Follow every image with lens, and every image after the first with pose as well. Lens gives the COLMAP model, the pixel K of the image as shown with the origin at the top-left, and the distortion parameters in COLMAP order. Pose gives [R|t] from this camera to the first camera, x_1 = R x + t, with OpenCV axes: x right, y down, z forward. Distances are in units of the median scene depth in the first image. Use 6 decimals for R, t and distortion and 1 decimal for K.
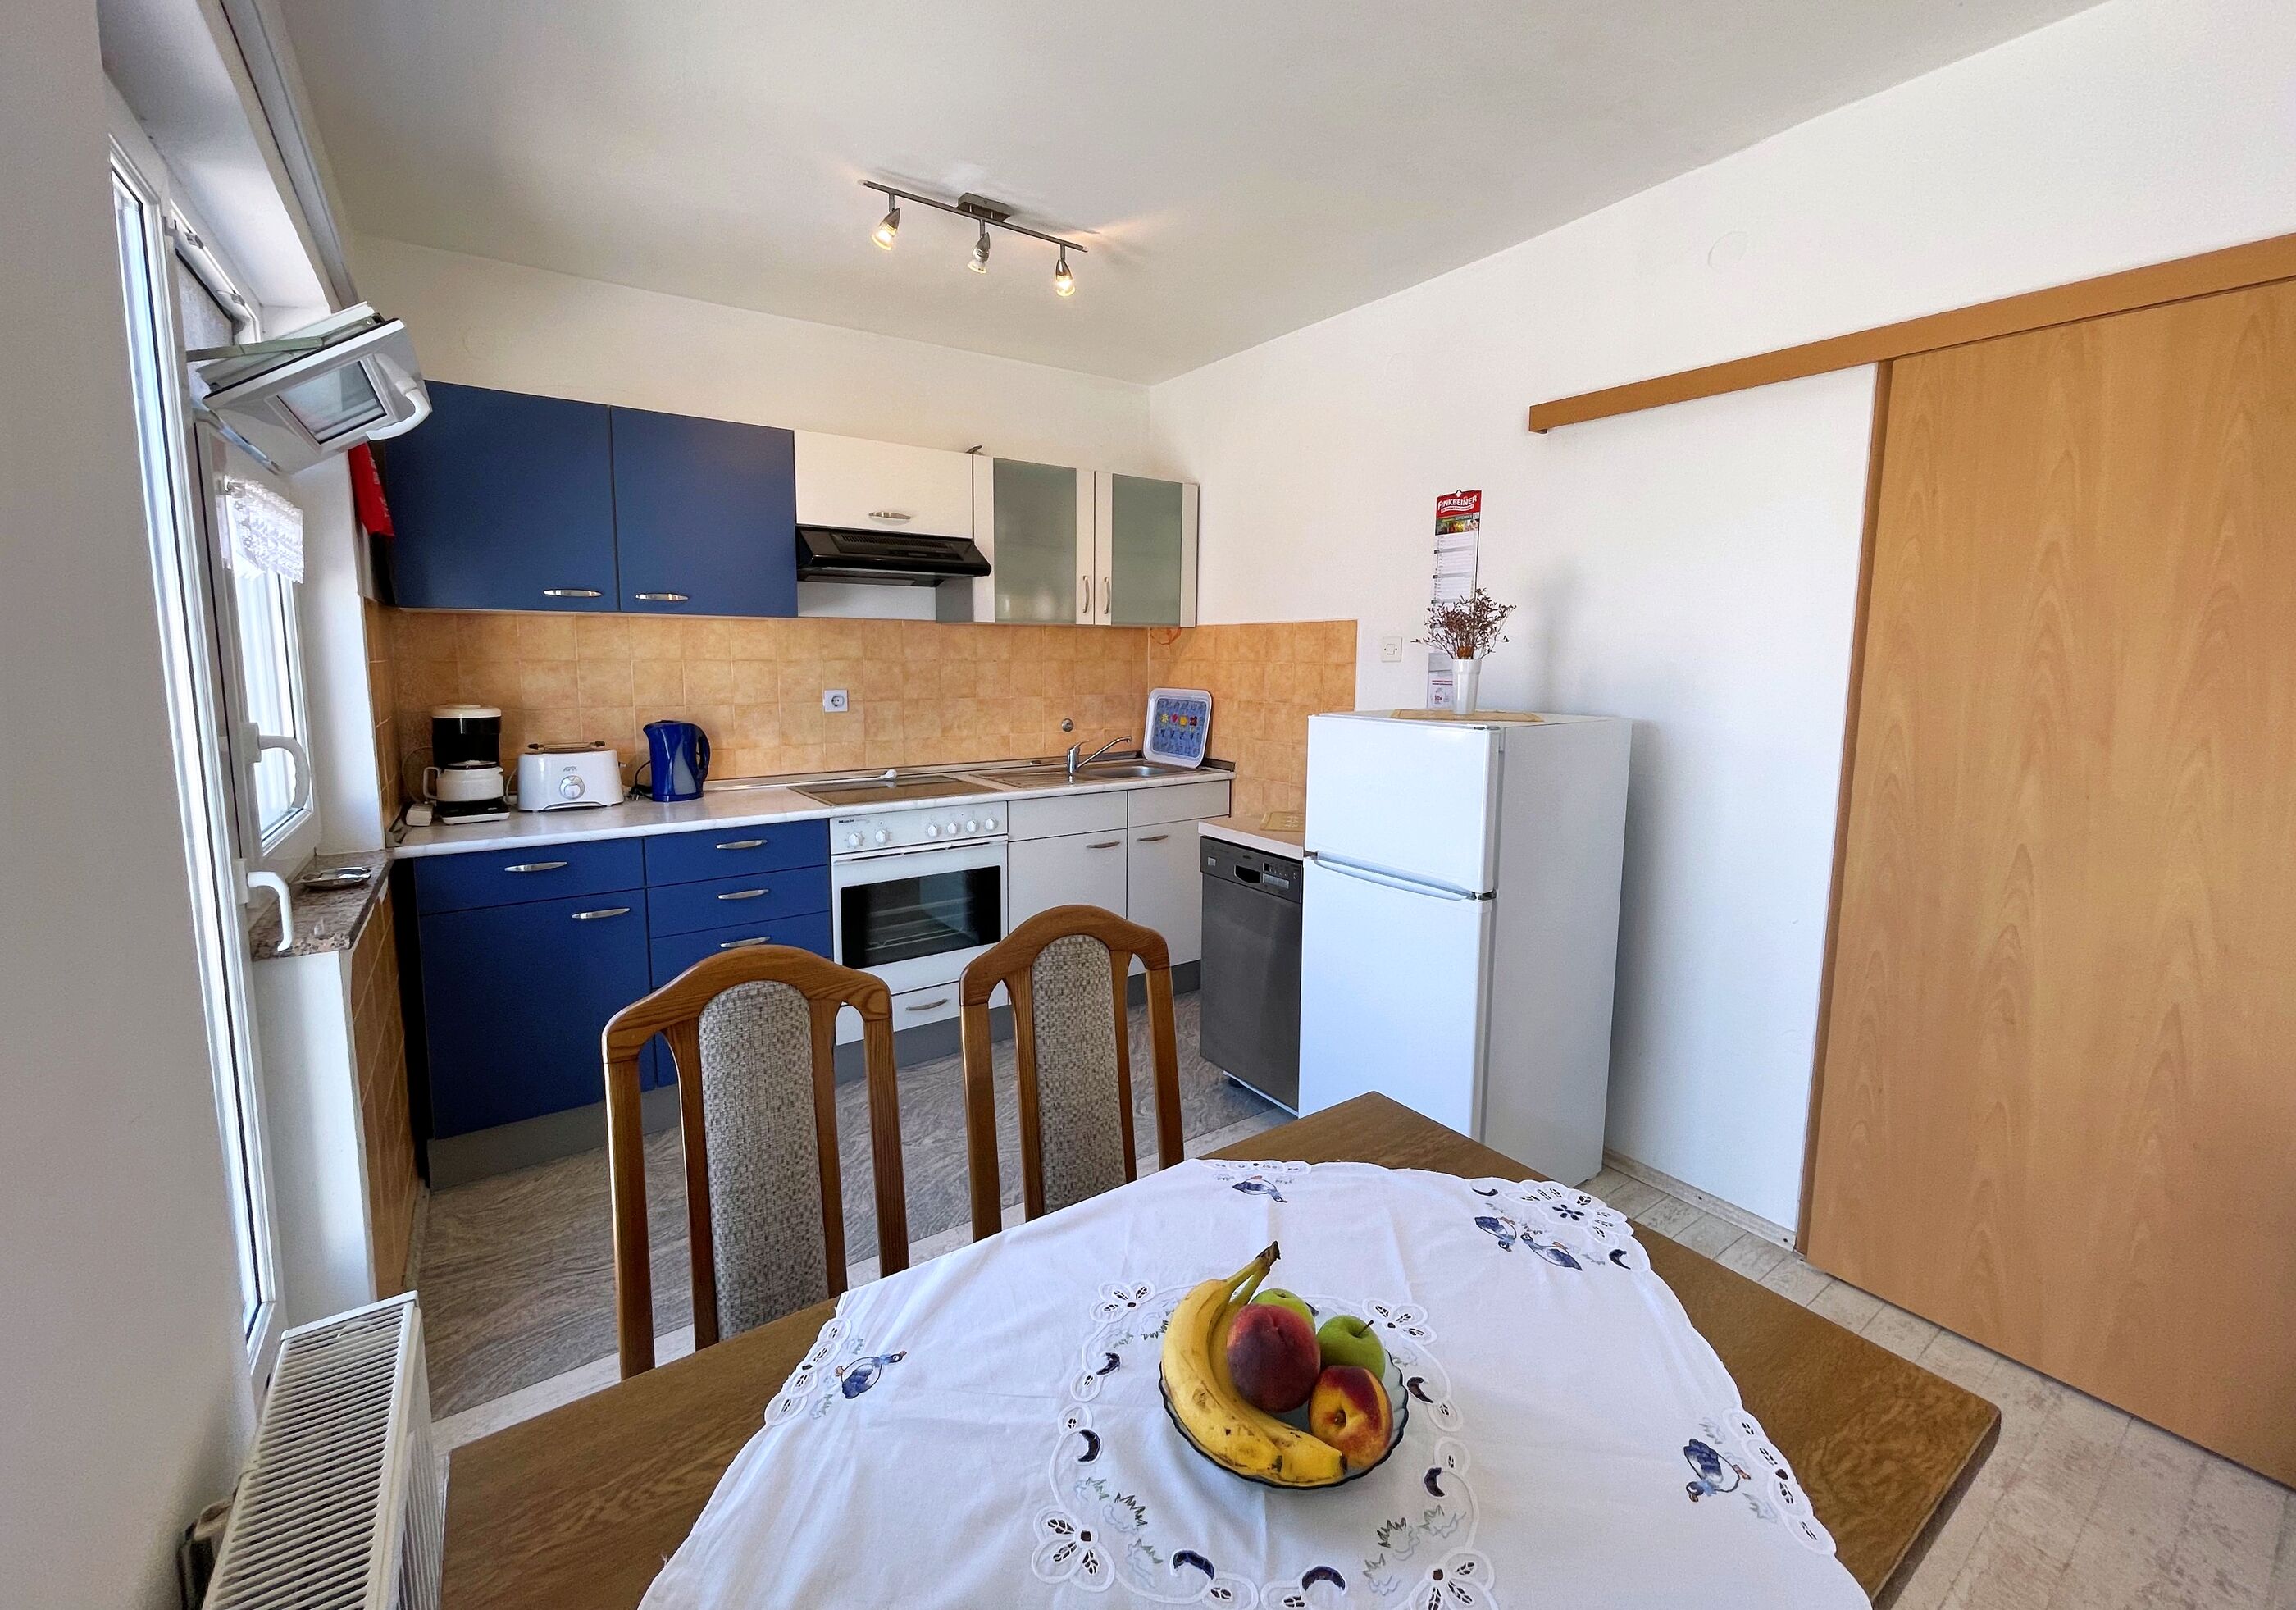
lens RADIAL K [[933.6, 0, 1135.2], [0, 933.6, 753.9], [0, 0, 1]] dist [-0.000314, 0.000008]
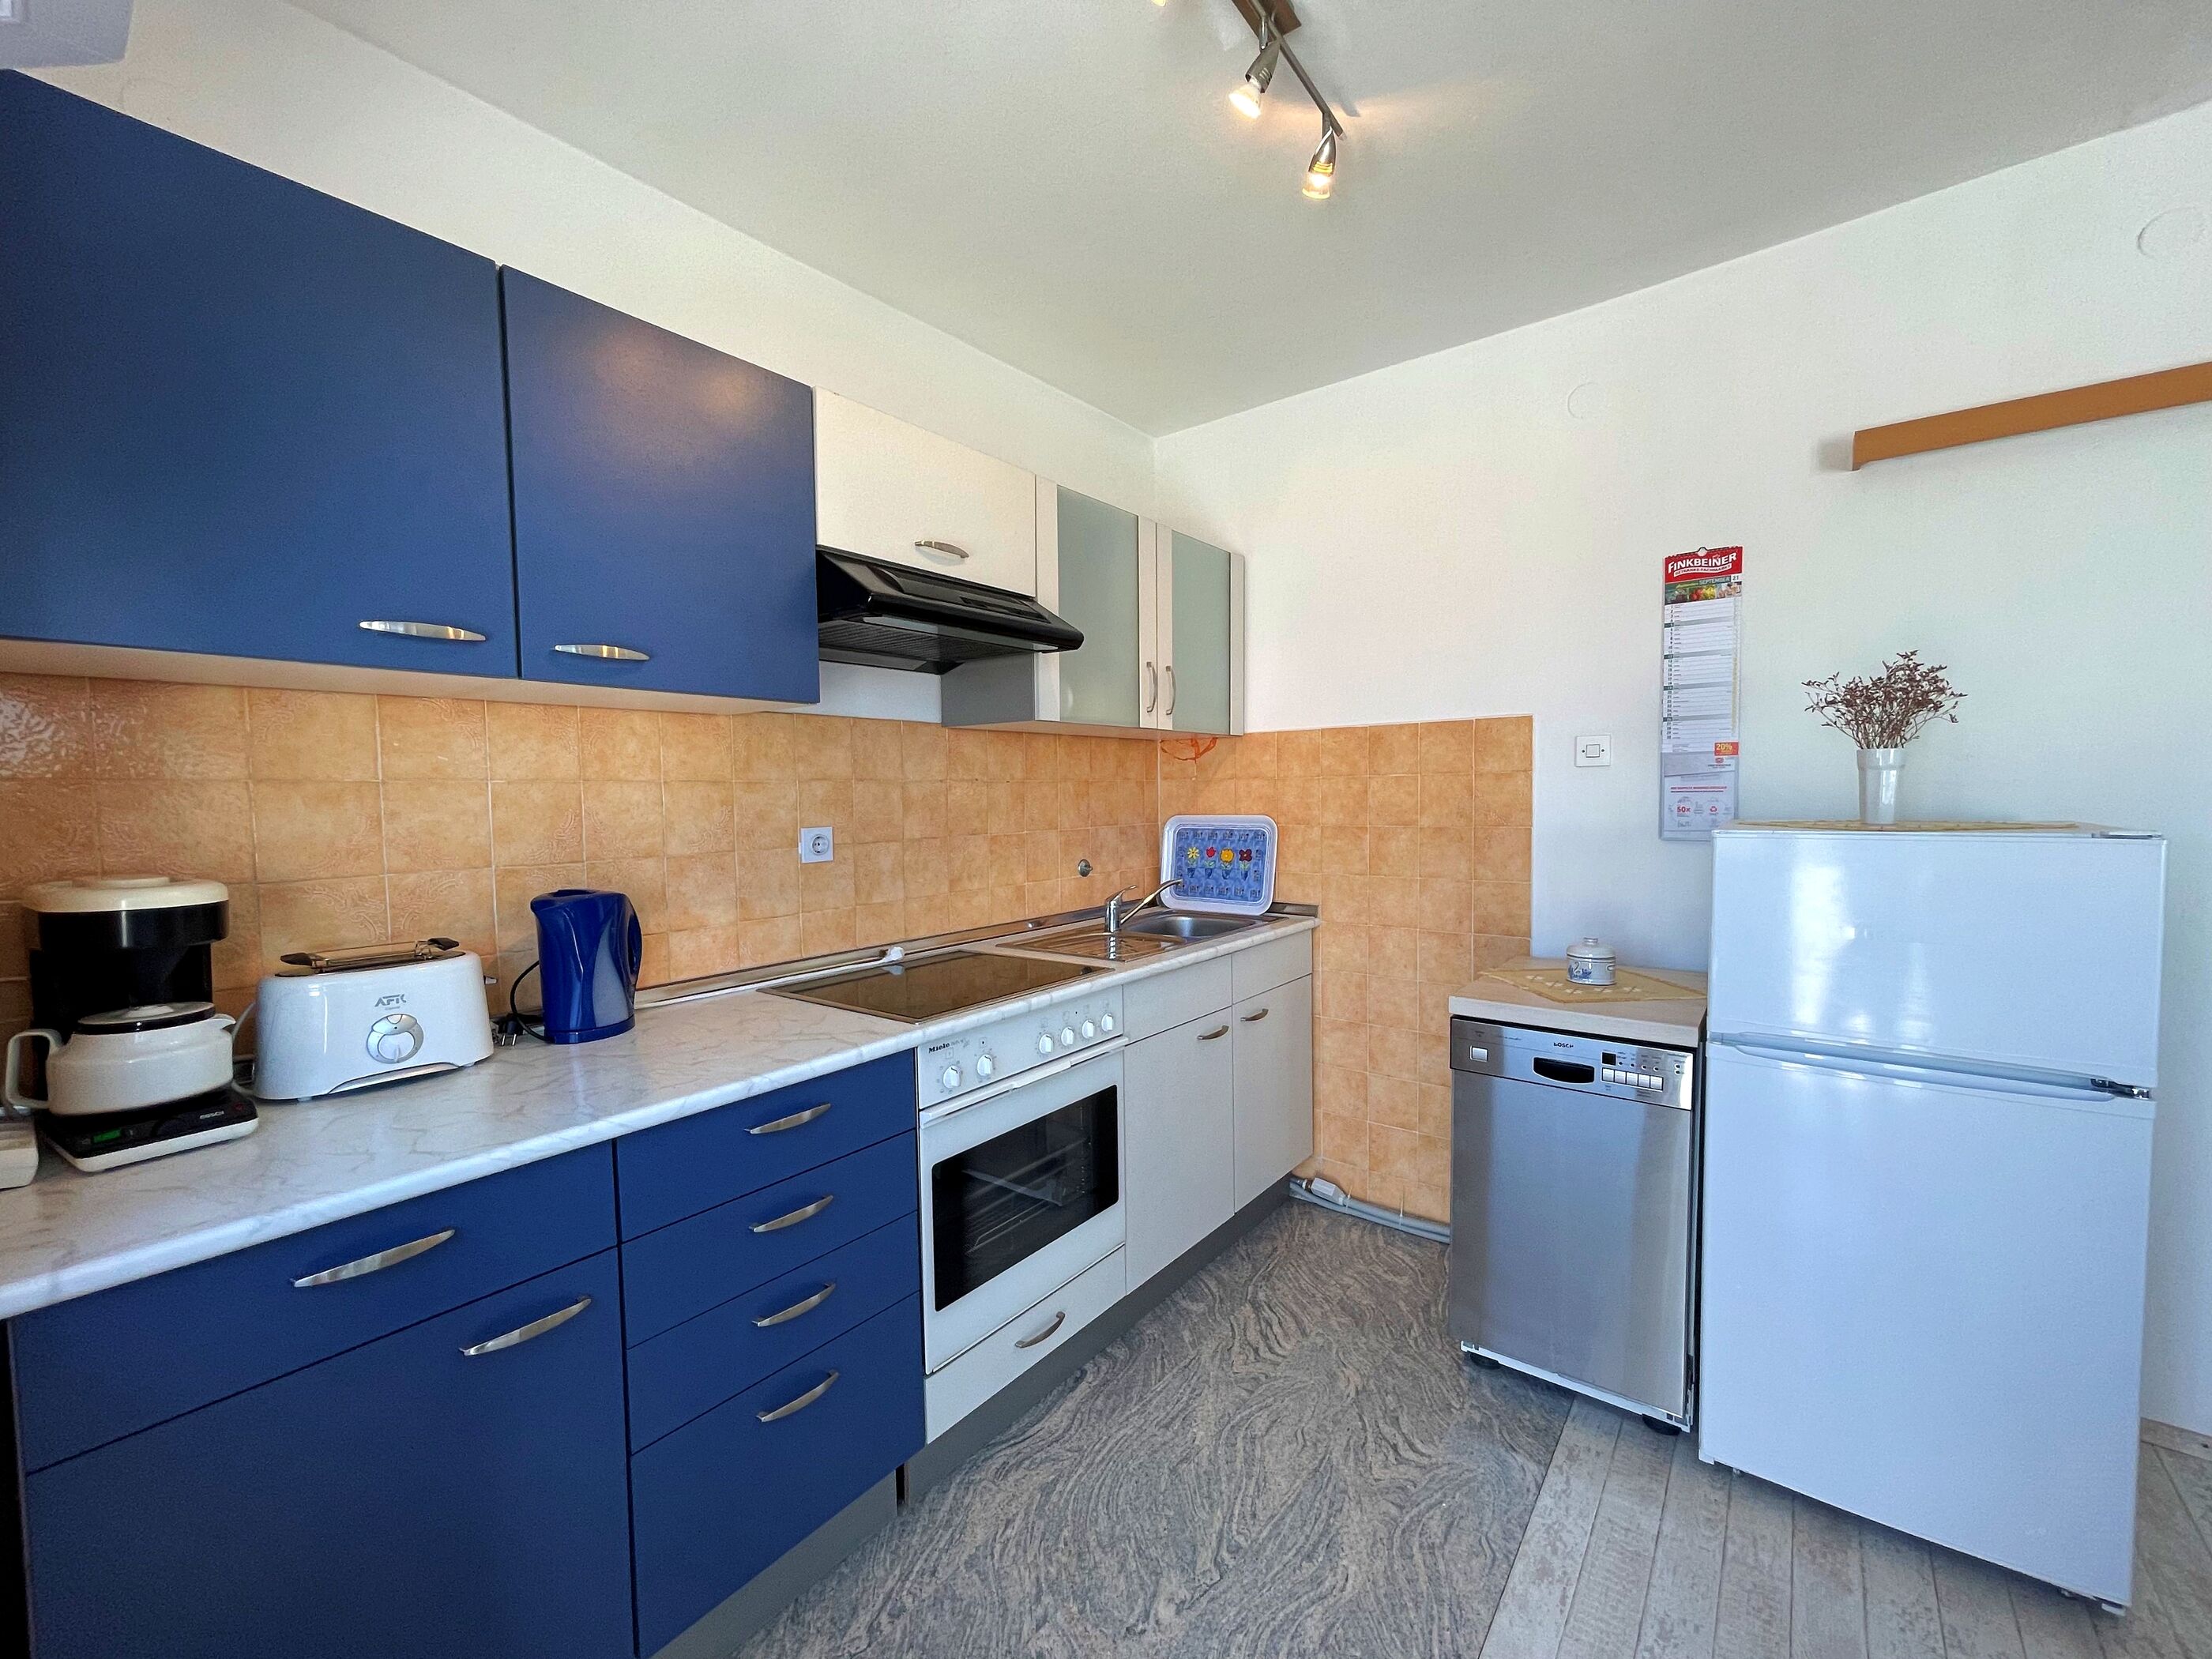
lens RADIAL K [[899.4, 0, 1096.0], [0, 899.4, 835.1], [0, 0, 1]] dist [0.002063, -0.000622]
pose [[0.957029, -0.034852, 0.287891, -0.340720], [0.052505, 0.997169, -0.053825, -0.022318], [-0.285200, 0.066628, 0.956149, 0.391640]]
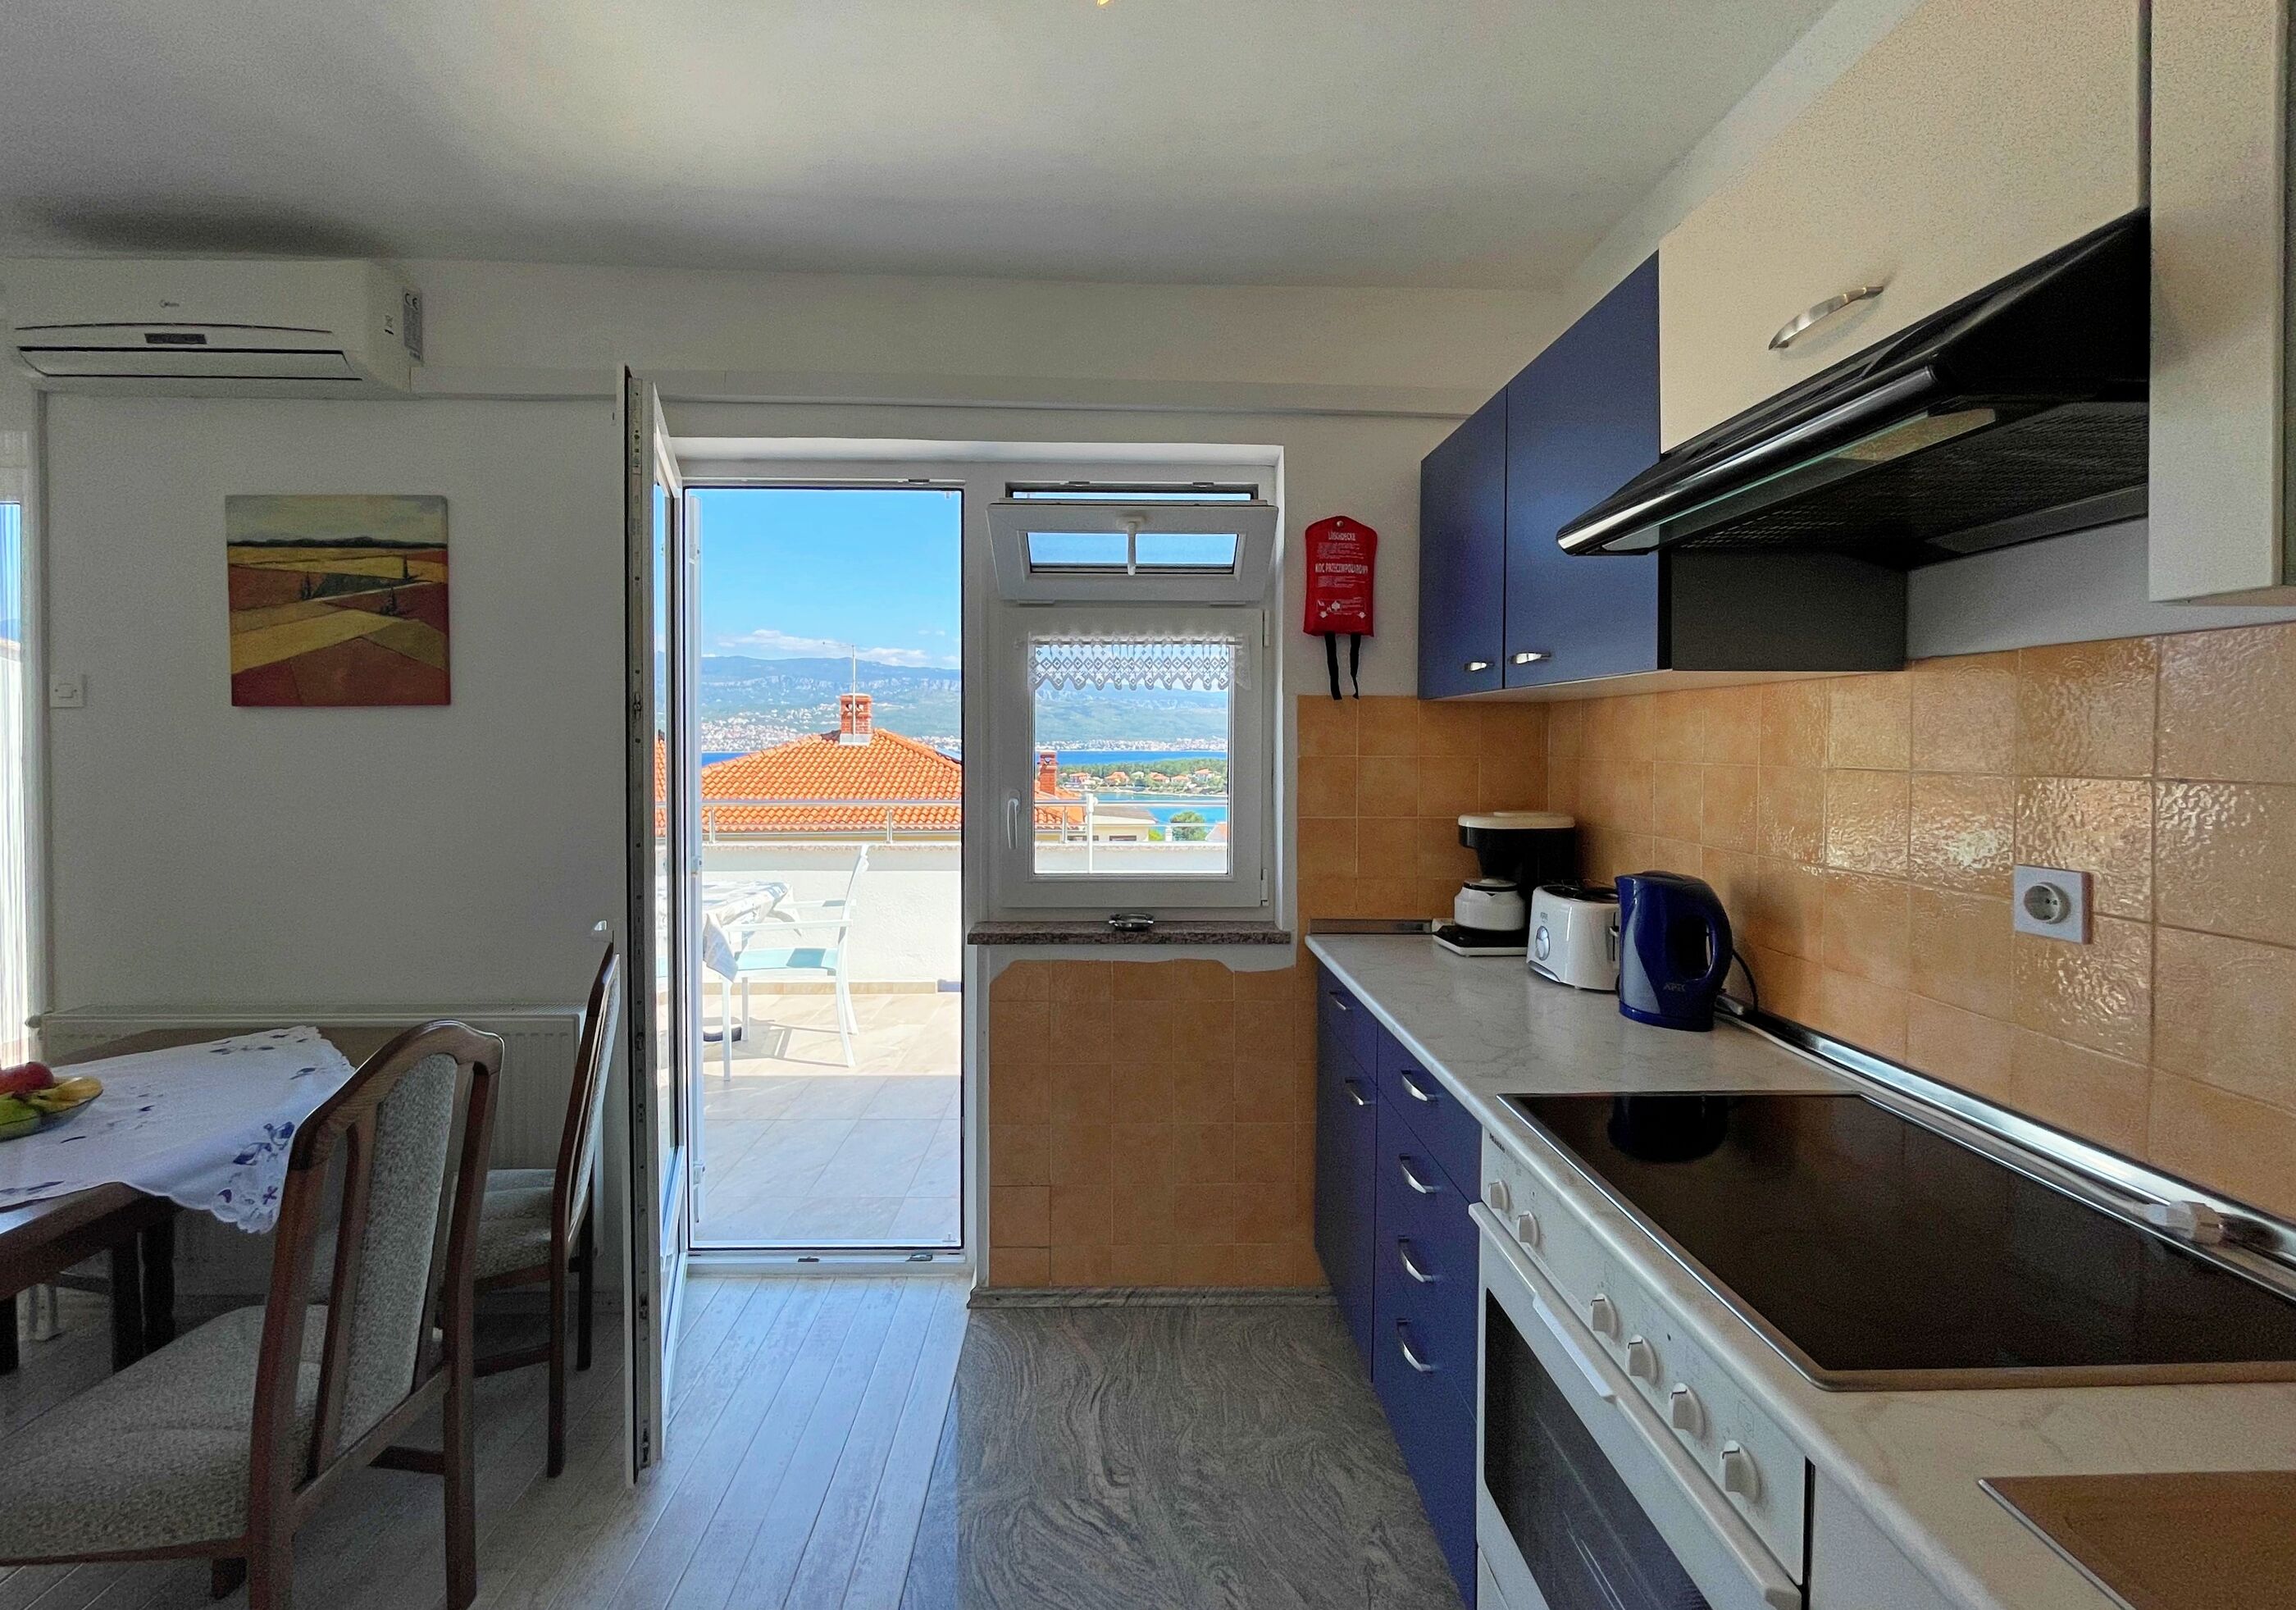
lens RADIAL K [[948.6, 0, 1140.5], [0, 948.6, 763.7], [0, 0, 1]] dist [0.001151, 0.000405]
pose [[-0.551149, 0.011133, -0.834333, 0.127390], [-0.096027, 0.992421, 0.076677, -0.106589], [0.828863, 0.122379, -0.545903, 0.989381]]
